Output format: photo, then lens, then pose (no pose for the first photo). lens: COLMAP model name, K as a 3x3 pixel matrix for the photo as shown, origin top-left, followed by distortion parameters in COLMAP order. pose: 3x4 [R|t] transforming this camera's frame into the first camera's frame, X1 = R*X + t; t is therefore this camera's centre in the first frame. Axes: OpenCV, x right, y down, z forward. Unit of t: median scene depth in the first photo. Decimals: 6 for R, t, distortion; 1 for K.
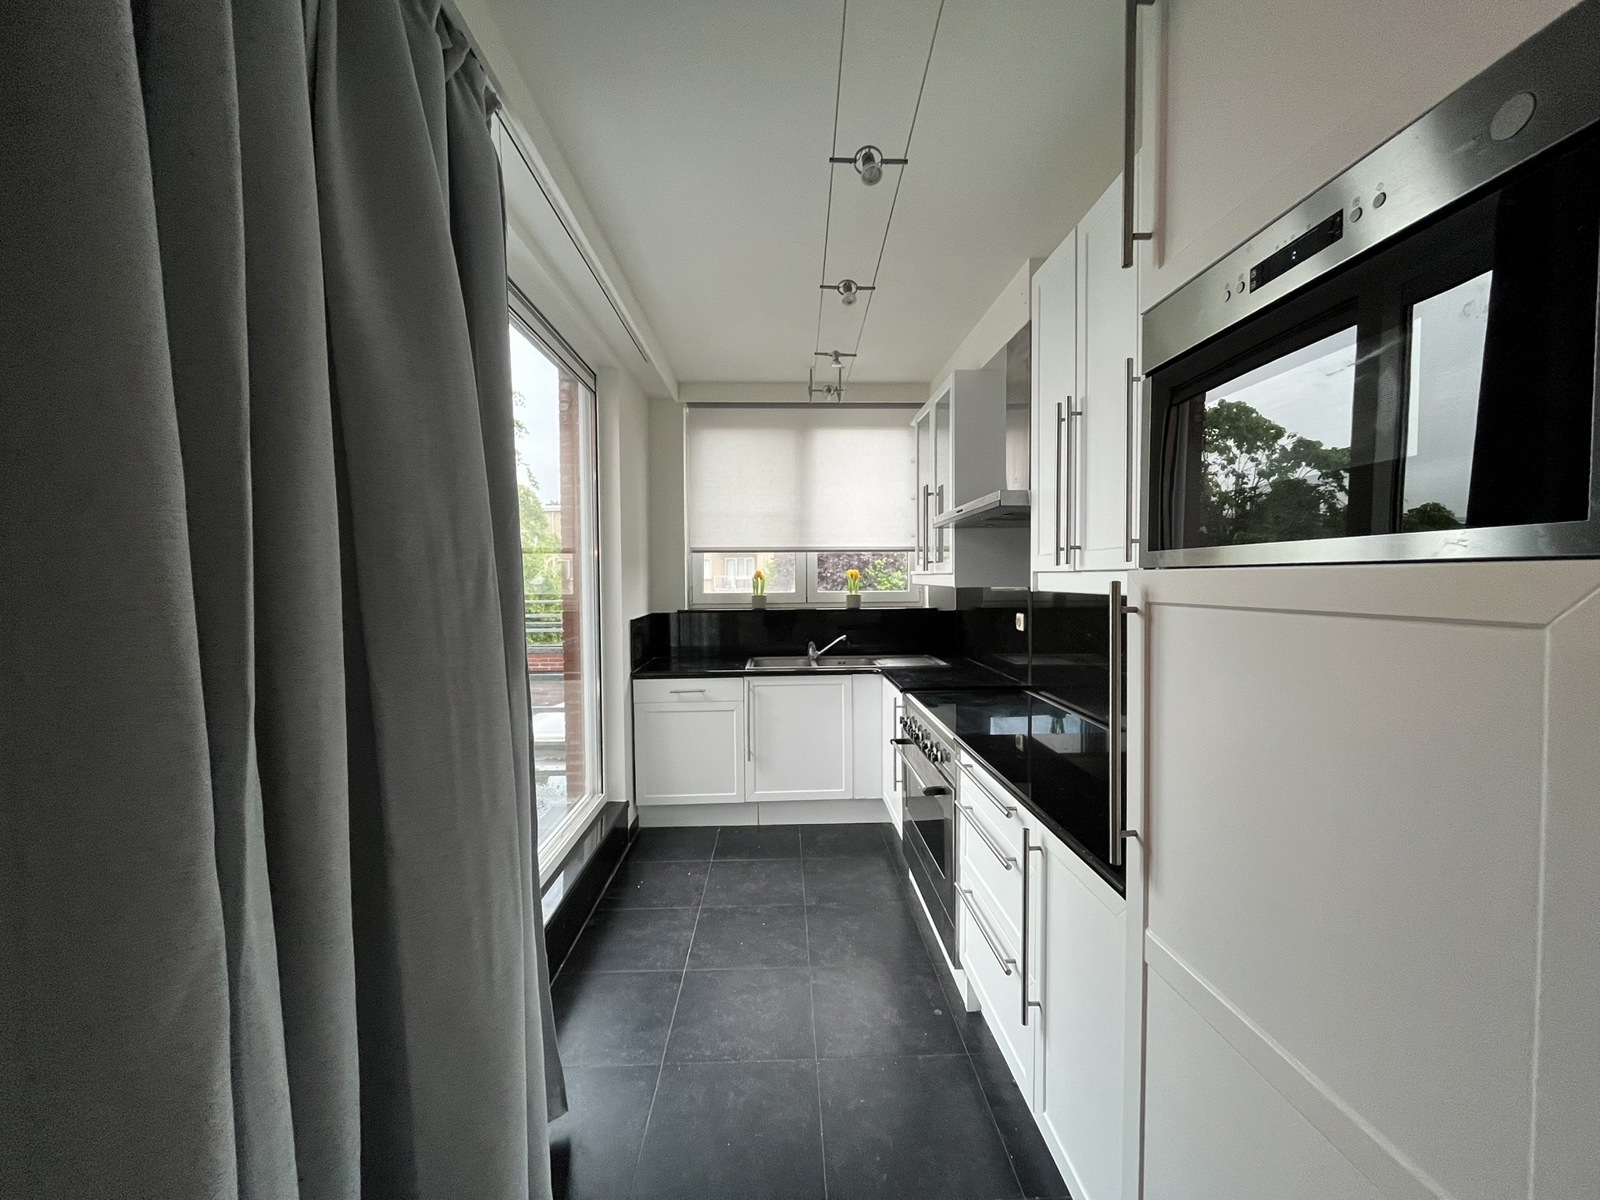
lens RADIAL K [[647.0, 0, 805.1], [0, 647.0, 597.5], [0, 0, 1]] dist [-0.004824, 0.000581]
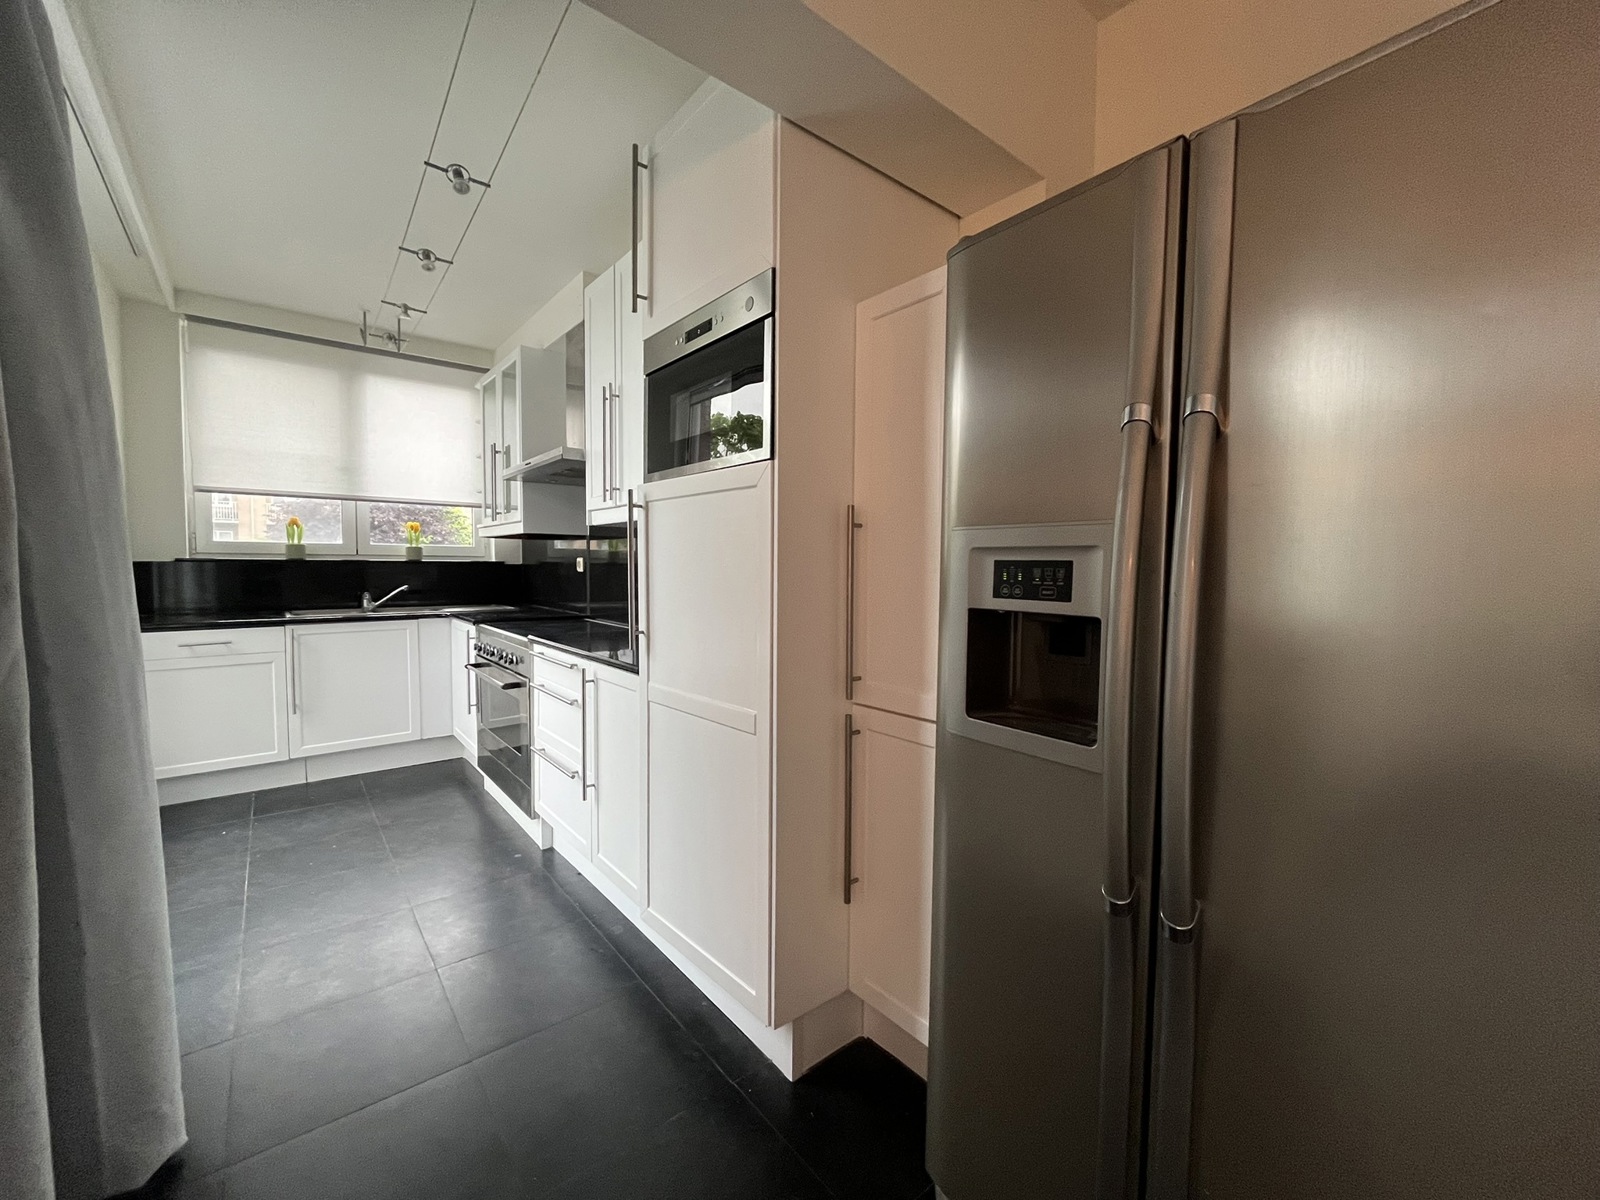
lens RADIAL K [[647.0, 0, 805.1], [0, 647.0, 597.5], [0, 0, 1]] dist [-0.004824, 0.000581]
pose [[0.794789, -0.017556, 0.606632, -0.072676], [0.006129, 0.999763, 0.020902, 0.078506], [-0.606855, -0.012895, 0.794708, -0.233242]]
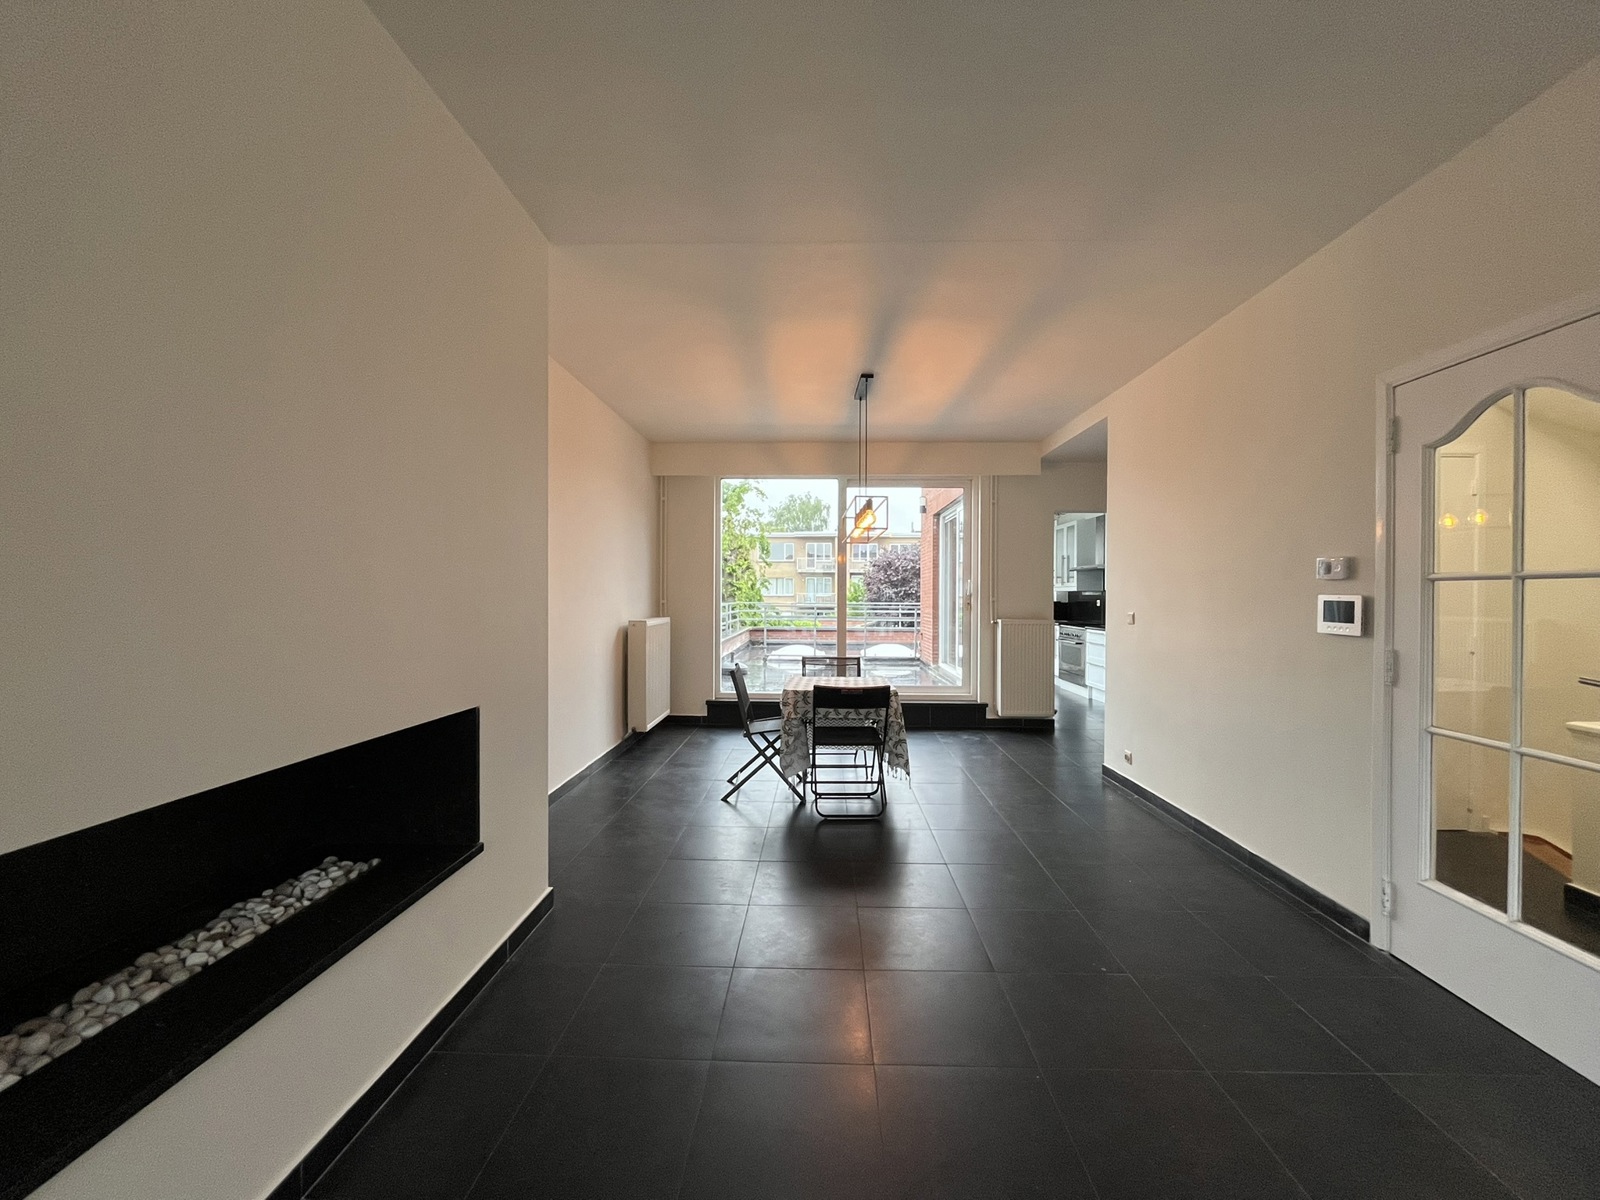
lens RADIAL K [[647.0, 0, 805.1], [0, 647.0, 597.5], [0, 0, 1]] dist [-0.004824, 0.000581]
pose [[0.996356, 0.007019, -0.084997, -0.750700], [-0.008901, 0.999723, -0.021786, 0.091133], [0.084821, 0.022463, 0.996143, -2.050900]]
